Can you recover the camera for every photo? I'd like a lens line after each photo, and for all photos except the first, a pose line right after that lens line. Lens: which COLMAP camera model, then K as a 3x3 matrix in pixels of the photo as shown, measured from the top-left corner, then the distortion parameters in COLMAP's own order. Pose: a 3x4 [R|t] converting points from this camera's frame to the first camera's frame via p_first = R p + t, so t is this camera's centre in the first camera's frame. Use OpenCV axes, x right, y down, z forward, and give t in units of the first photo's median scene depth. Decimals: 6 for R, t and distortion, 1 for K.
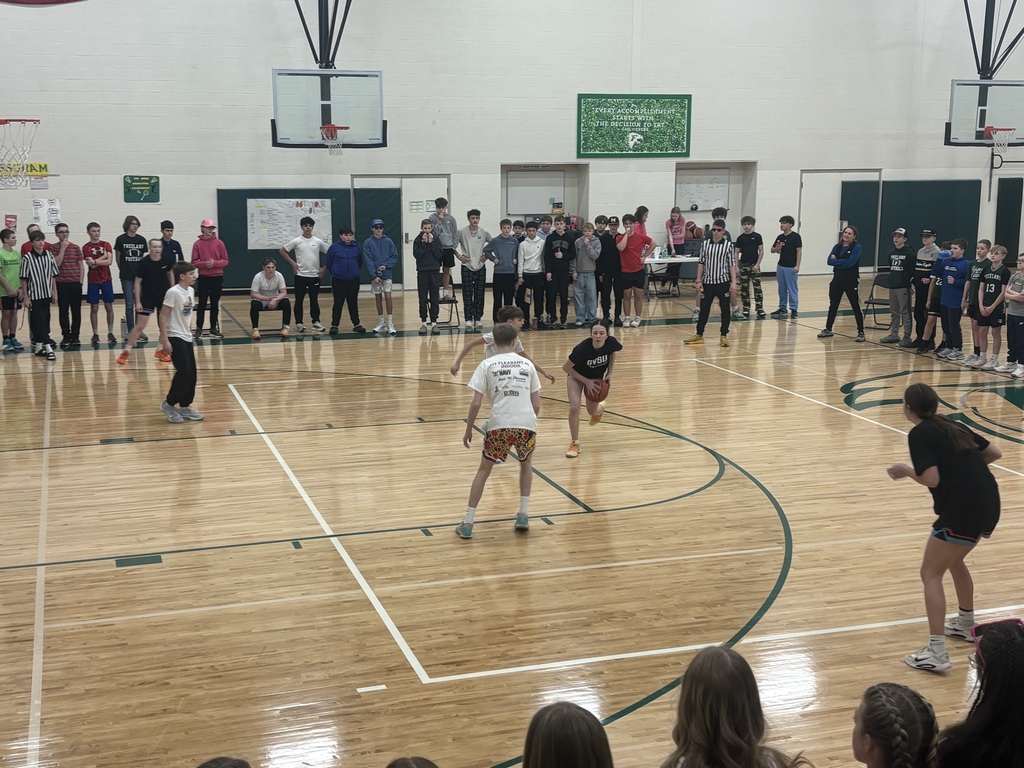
lens RADIAL K [[1291.6, 0, 512.4], [0, 1291.6, 386.0], [0, 0, 1]] dist [-0.027550, 0.000000]
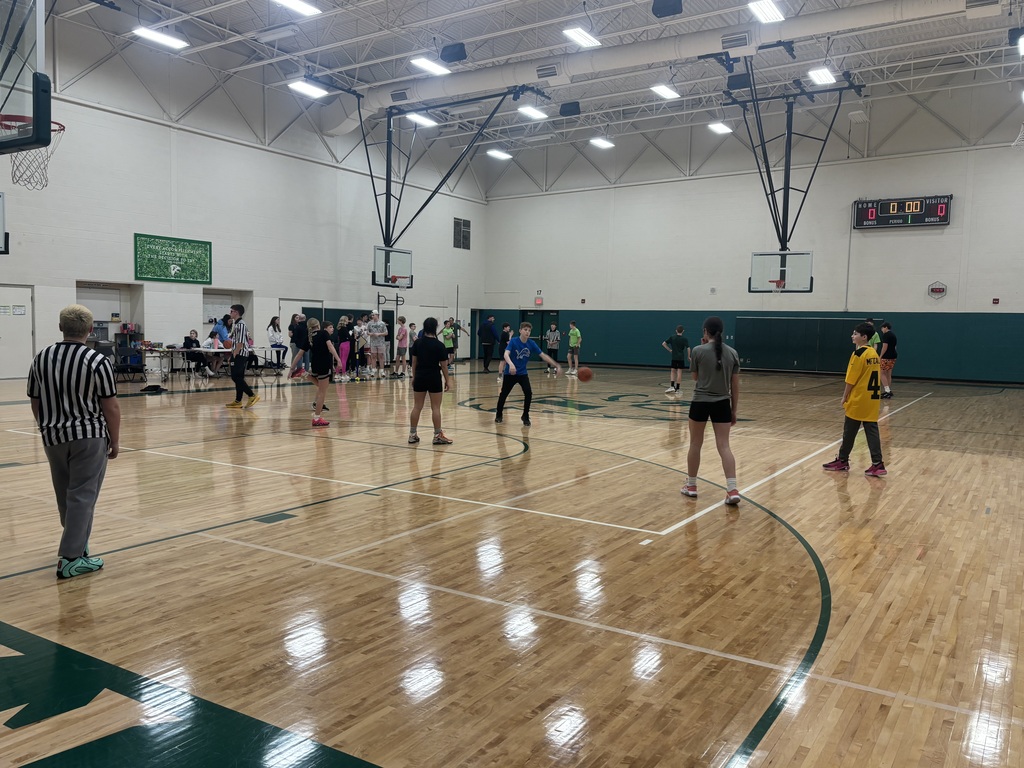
lens RADIAL K [[825.7, 0, 510.1], [0, 825.7, 382.9], [0, 0, 1]] dist [0.005884, -0.003281]
pose [[0.773612, -0.021694, 0.633288, -0.192979], [0.089164, 0.993197, -0.074899, 0.029732], [-0.627355, 0.114409, 0.770283, 0.098024]]
